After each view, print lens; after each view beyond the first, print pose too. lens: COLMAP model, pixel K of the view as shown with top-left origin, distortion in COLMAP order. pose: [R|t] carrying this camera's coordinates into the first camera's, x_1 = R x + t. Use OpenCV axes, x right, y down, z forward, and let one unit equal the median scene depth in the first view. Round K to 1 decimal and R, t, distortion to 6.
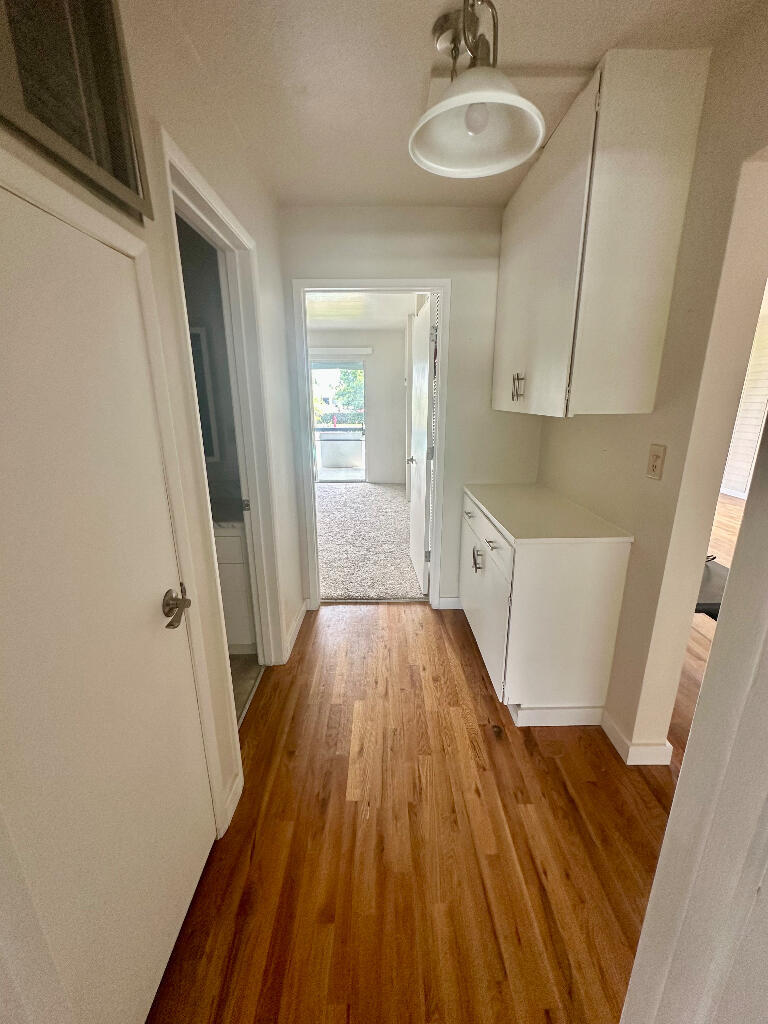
lens RADIAL K [[408.4, 0, 385.3], [0, 408.4, 515.5], [0, 0, 1]] dist [0.000584, 0.000783]
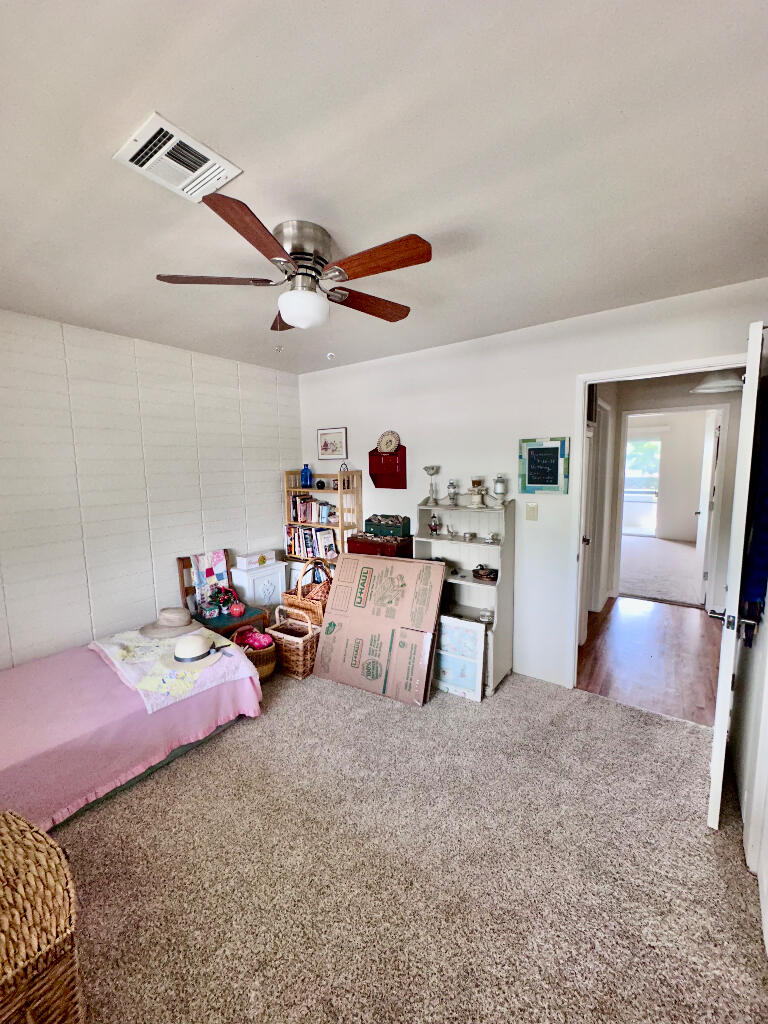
lens RADIAL K [[408.4, 0, 376.2], [0, 408.4, 513.2], [0, 0, 1]] dist [0.000584, 0.000783]
pose [[0.796954, 0.064670, -0.600568, 0.026822], [-0.154679, 0.982950, -0.099413, 0.204041], [0.583899, 0.172123, 0.793370, -0.894246]]
